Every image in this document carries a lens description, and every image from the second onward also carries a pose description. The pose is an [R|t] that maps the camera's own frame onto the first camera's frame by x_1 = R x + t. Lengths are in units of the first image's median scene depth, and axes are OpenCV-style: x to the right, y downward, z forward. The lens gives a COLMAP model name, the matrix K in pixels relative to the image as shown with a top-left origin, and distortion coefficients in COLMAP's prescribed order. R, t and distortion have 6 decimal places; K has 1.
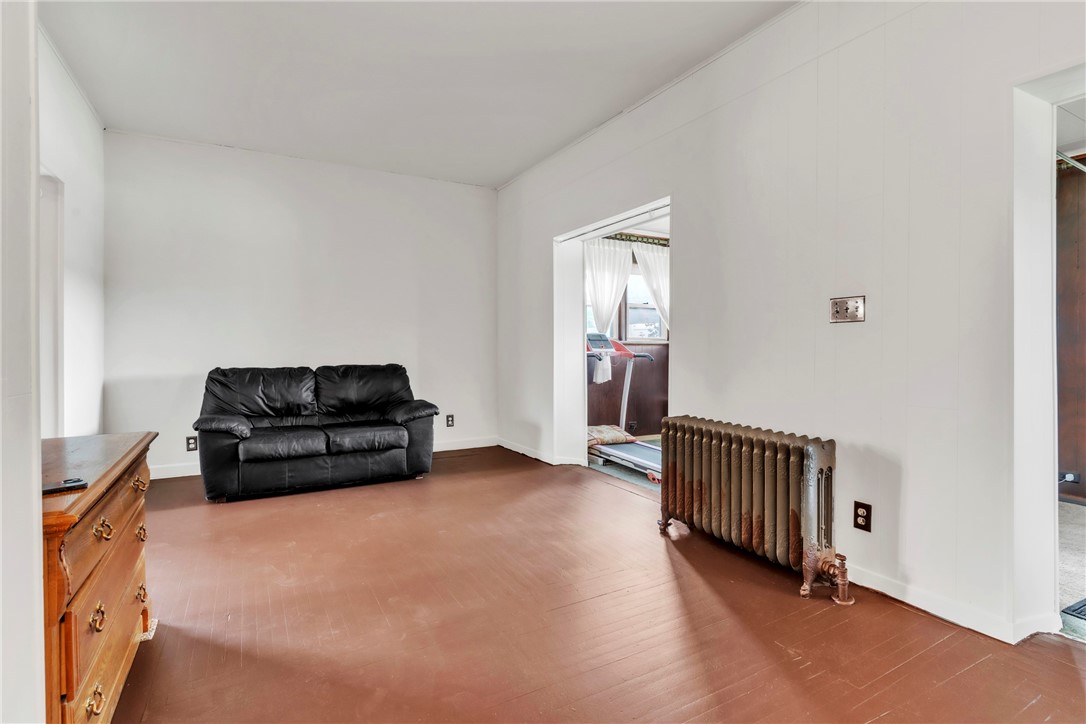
lens RADIAL K [[526.3, 0, 542.7], [0, 526.3, 355.9], [0, 0, 1]] dist [0.002373, 0.000938]
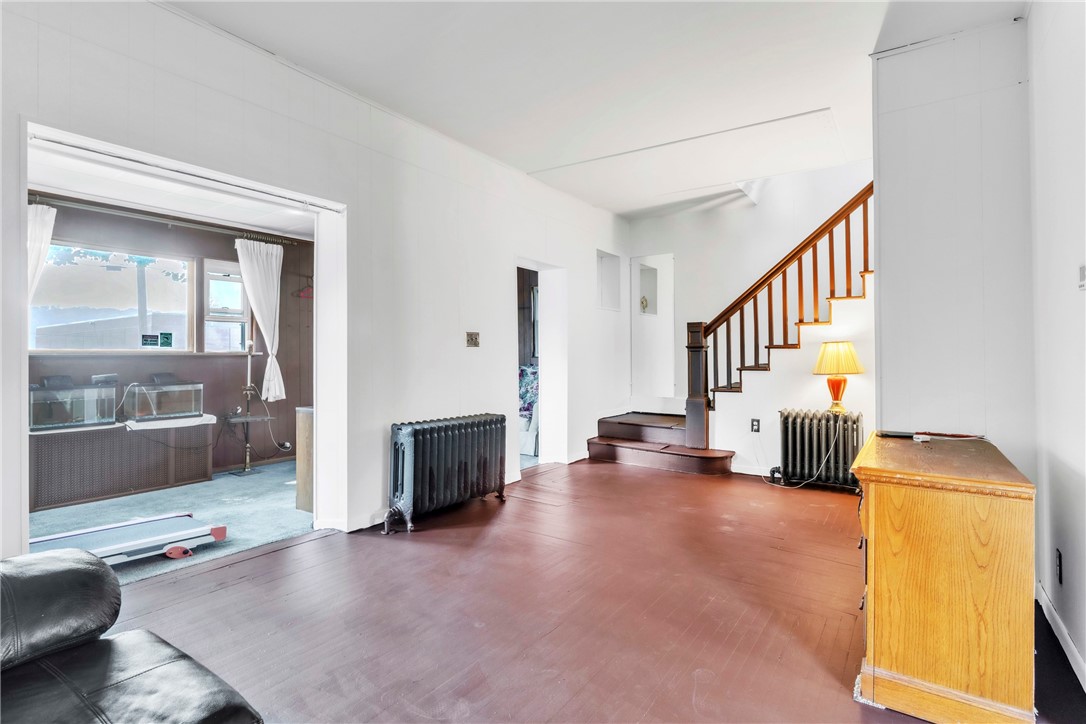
lens RADIAL K [[525.5, 0, 539.5], [0, 525.5, 352.6], [0, 0, 1]] dist [-0.000912, 0.000473]
pose [[-0.435612, 0.001892, 0.900132, -1.016828], [0.008951, 0.999957, 0.002230, -0.043314], [-0.900090, 0.009029, -0.435611, 1.450711]]
